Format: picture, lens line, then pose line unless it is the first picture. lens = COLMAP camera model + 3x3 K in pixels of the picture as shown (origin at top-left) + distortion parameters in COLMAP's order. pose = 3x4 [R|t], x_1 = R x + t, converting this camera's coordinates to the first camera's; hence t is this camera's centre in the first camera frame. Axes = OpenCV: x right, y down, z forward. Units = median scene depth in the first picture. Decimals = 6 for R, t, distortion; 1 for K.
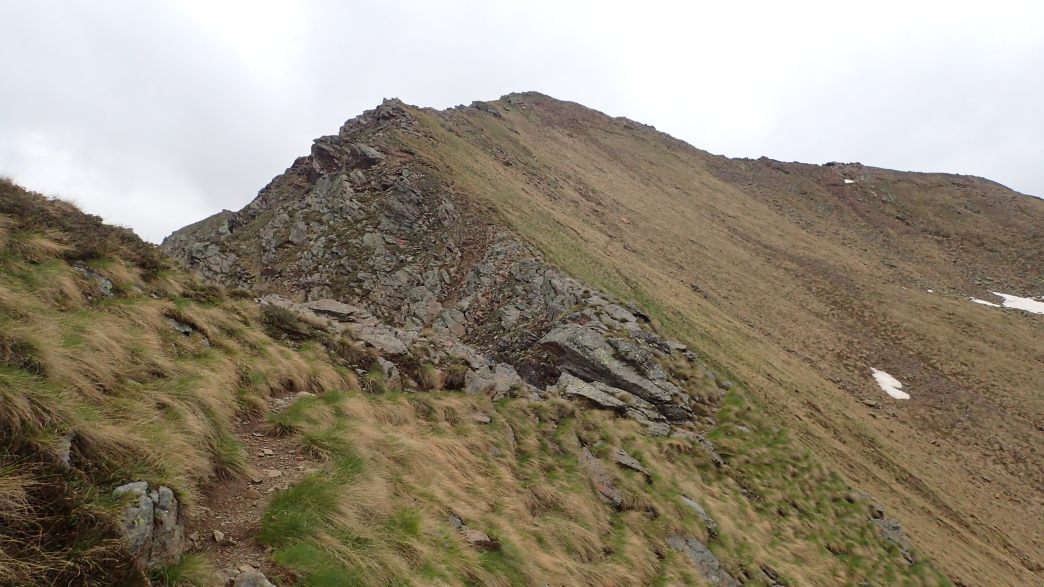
lens RADIAL K [[761.9, 0, 525.7], [0, 761.9, 281.6], [0, 0, 1]] dist [-0.001242, -0.019258]
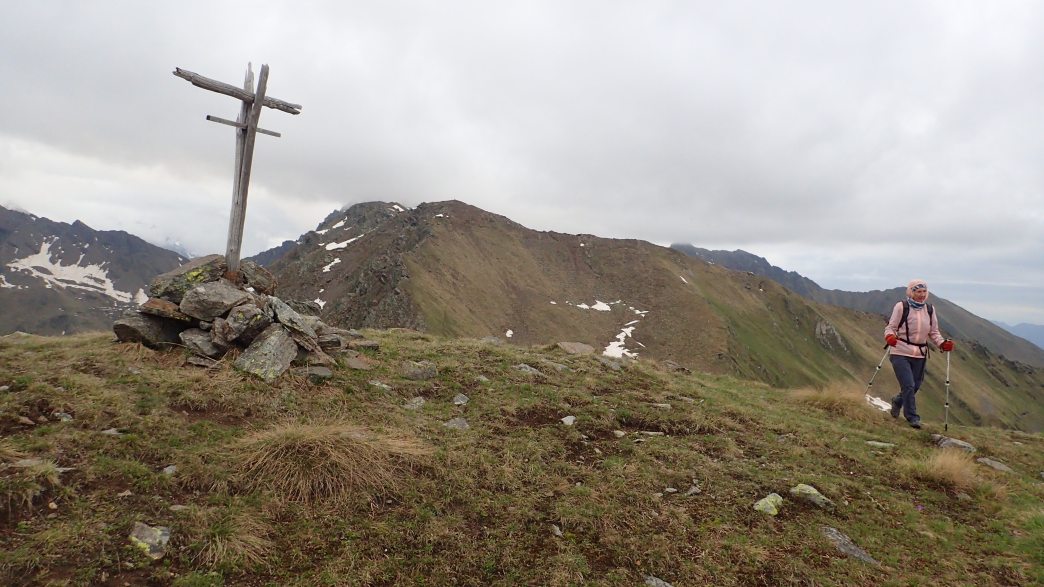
lens RADIAL K [[761.9, 0, 525.7], [0, 761.9, 281.6], [0, 0, 1]] dist [-0.001242, -0.019258]
pose [[0.999264, 0.025498, 0.028646, 0.207594], [-0.028464, 0.993700, 0.108395, -0.319767], [-0.025701, -0.109131, 0.993695, -1.669590]]
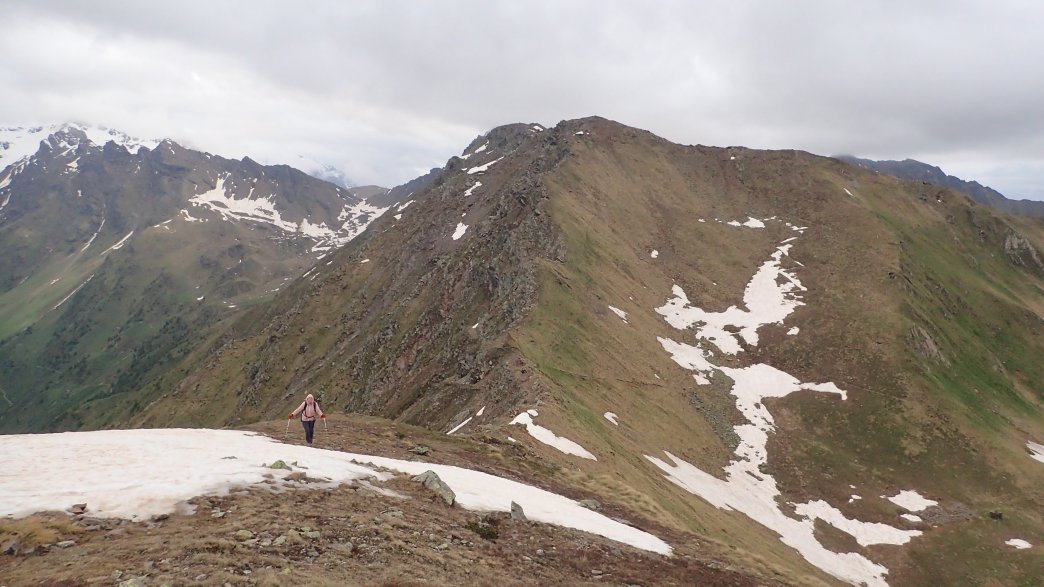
lens RADIAL K [[761.9, 0, 525.7], [0, 761.9, 281.6], [0, 0, 1]] dist [-0.001242, -0.019258]
pose [[0.987215, 0.011915, -0.158946, 0.211232], [0.021941, 0.977550, 0.209560, -0.304257], [0.157875, -0.210368, 0.964791, -1.595151]]
